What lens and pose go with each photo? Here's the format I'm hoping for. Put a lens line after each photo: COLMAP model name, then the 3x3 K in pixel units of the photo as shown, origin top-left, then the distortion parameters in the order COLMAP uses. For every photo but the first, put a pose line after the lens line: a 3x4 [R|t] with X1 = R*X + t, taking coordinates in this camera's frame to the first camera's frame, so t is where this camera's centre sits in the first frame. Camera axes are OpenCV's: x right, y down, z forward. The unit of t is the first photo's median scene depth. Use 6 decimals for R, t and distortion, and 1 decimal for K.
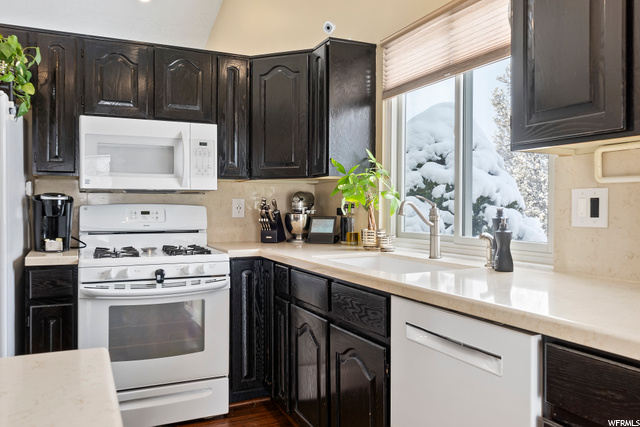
lens RADIAL K [[498.7, 0, 319.9], [0, 498.7, 209.3], [0, 0, 1]] dist [-0.001996, -0.000851]
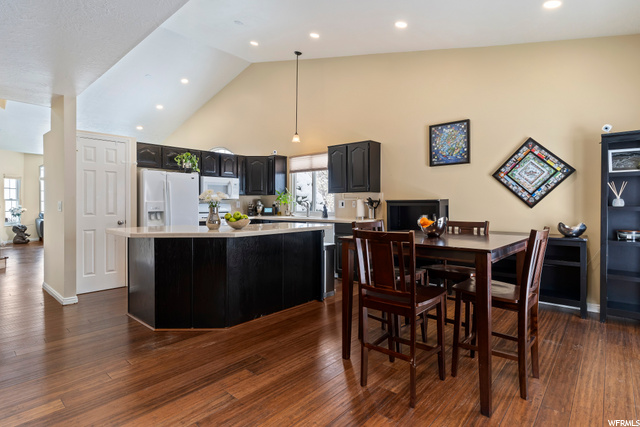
lens RADIAL K [[335.0, 0, 303.7], [0, 335.0, 207.5], [0, 0, 1]] dist [-0.003250, -0.000220]
pose [[0.930892, -0.005041, 0.365260, -0.637815], [0.002750, 0.999973, 0.006793, 0.003677], [-0.365285, -0.005319, 0.930881, -1.215947]]
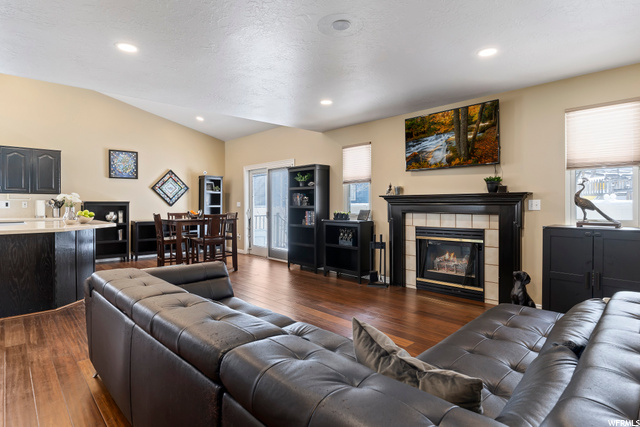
lens RADIAL K [[335.0, 0, 303.7], [0, 335.0, 207.5], [0, 0, 1]] dist [-0.003250, -0.000220]
pose [[-0.252474, -0.019682, 0.967403, -2.052313], [-0.002382, 0.999803, 0.019719, -0.027639], [-0.967601, 0.002674, -0.252471, -0.640582]]
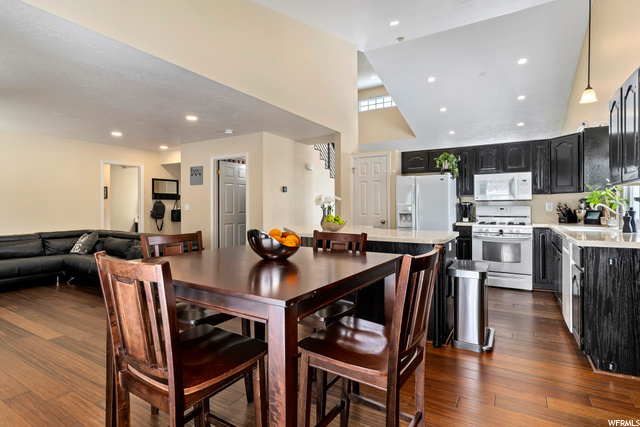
lens RADIAL K [[326.6, 0, 316.7], [0, 326.6, 209.0], [0, 0, 1]] dist [0.000241, 0.000278]
pose [[0.544807, 0.000381, -0.838562, 0.565725], [-0.001133, 0.999999, -0.000282, 0.009314], [0.838561, 0.001103, 0.544807, -0.738466]]
